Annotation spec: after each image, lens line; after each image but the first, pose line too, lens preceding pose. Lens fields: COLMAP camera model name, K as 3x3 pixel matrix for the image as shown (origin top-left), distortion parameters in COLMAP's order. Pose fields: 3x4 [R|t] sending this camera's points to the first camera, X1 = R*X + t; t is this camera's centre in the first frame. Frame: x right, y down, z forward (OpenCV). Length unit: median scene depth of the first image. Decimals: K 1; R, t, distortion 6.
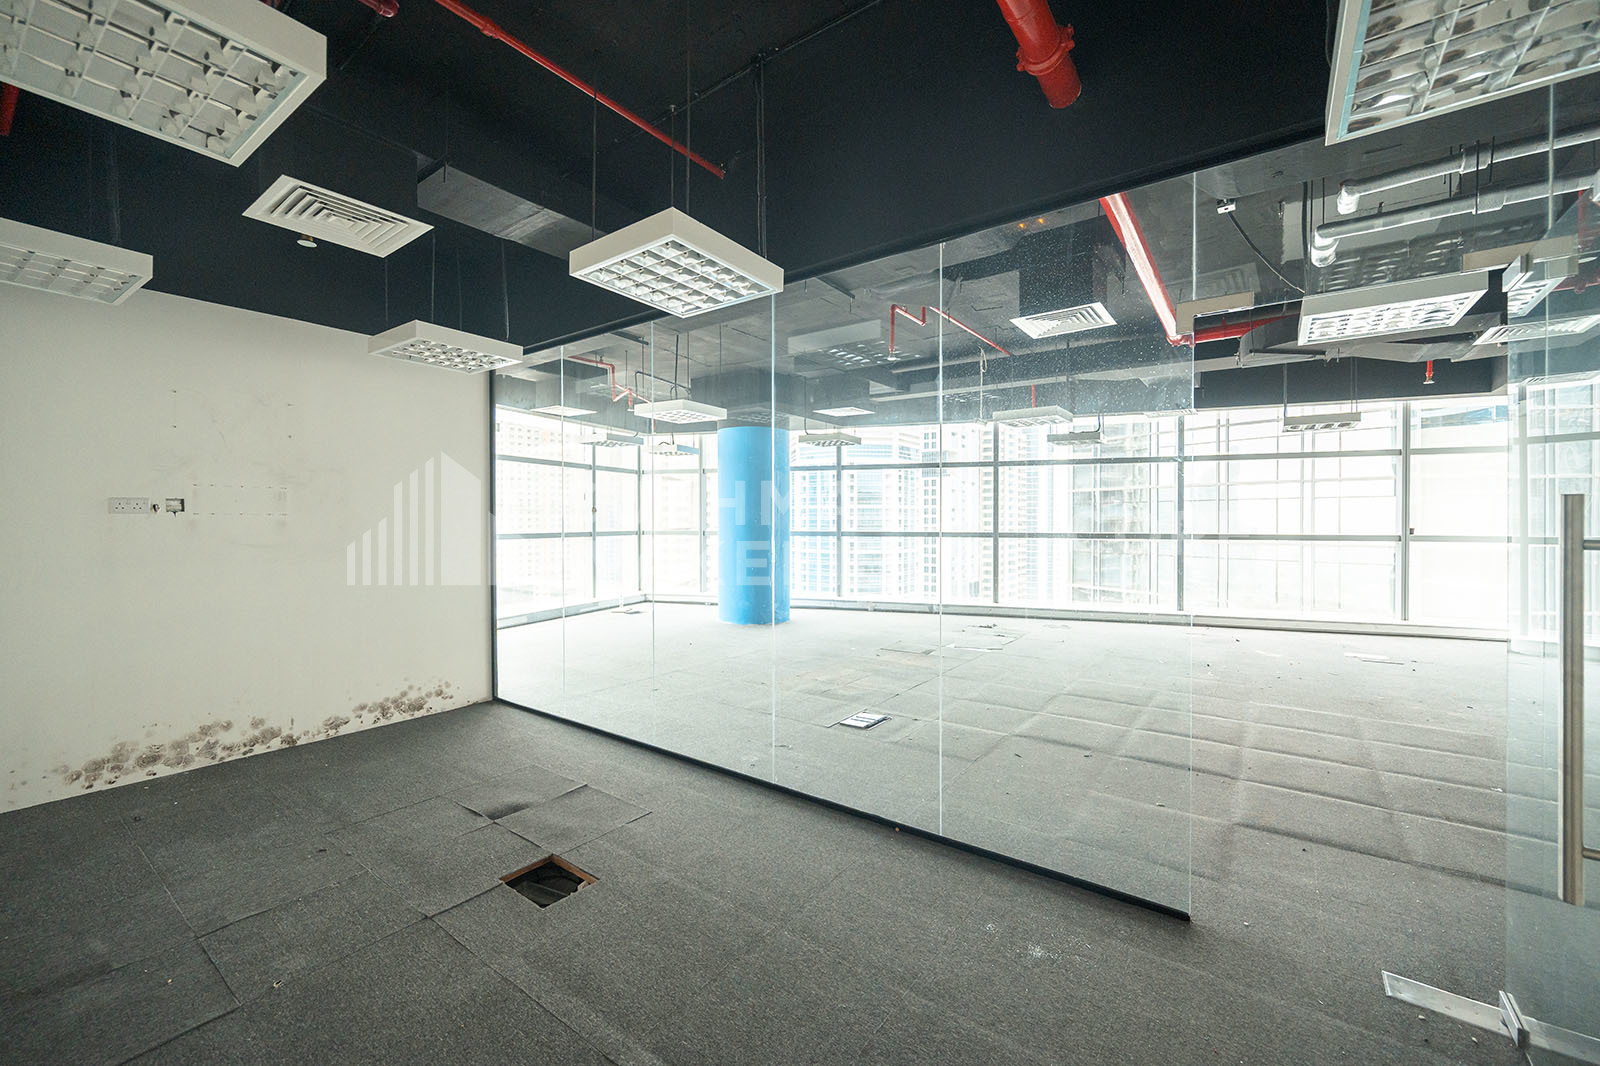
lens RADIAL K [[638.3, 0, 798.9], [0, 638.3, 526.9], [0, 0, 1]] dist [0.003313, -0.000055]
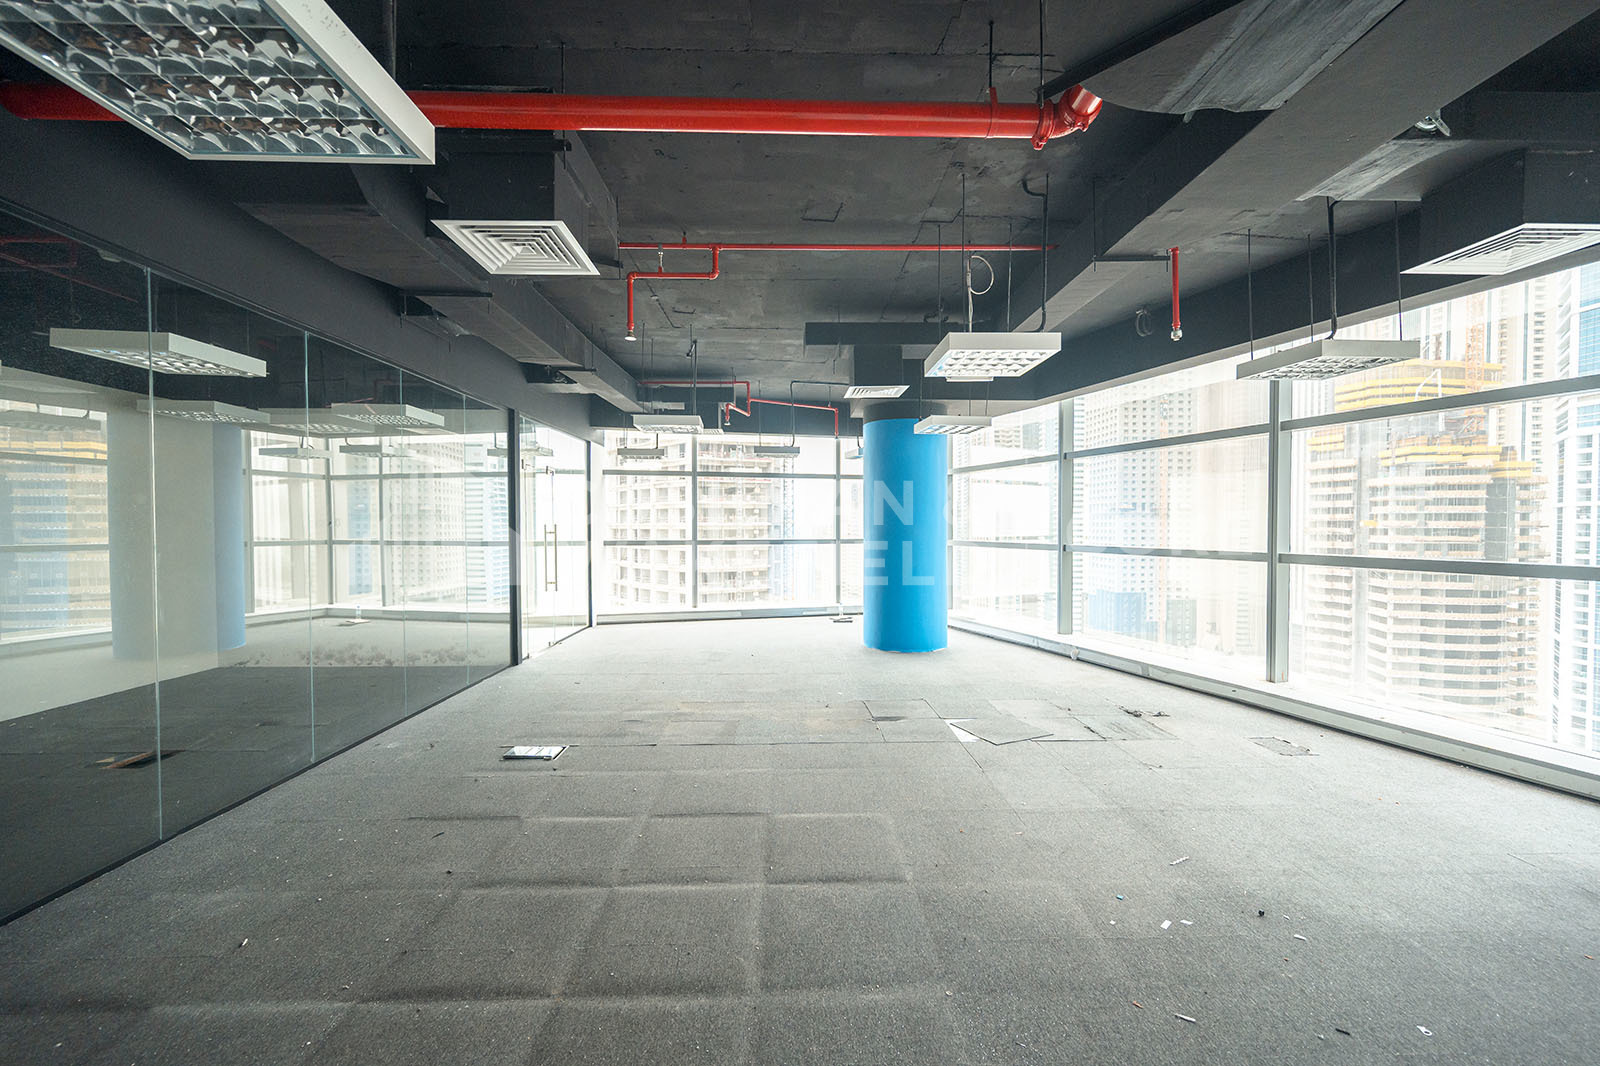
lens RADIAL K [[638.3, 0, 793.5], [0, 638.3, 543.5], [0, 0, 1]] dist [0.003313, -0.000055]
pose [[0.587400, 0.009723, -0.809238, 1.045360], [0.001075, 0.999918, 0.012794, 0.004604], [0.809296, -0.008385, 0.587341, 0.794124]]
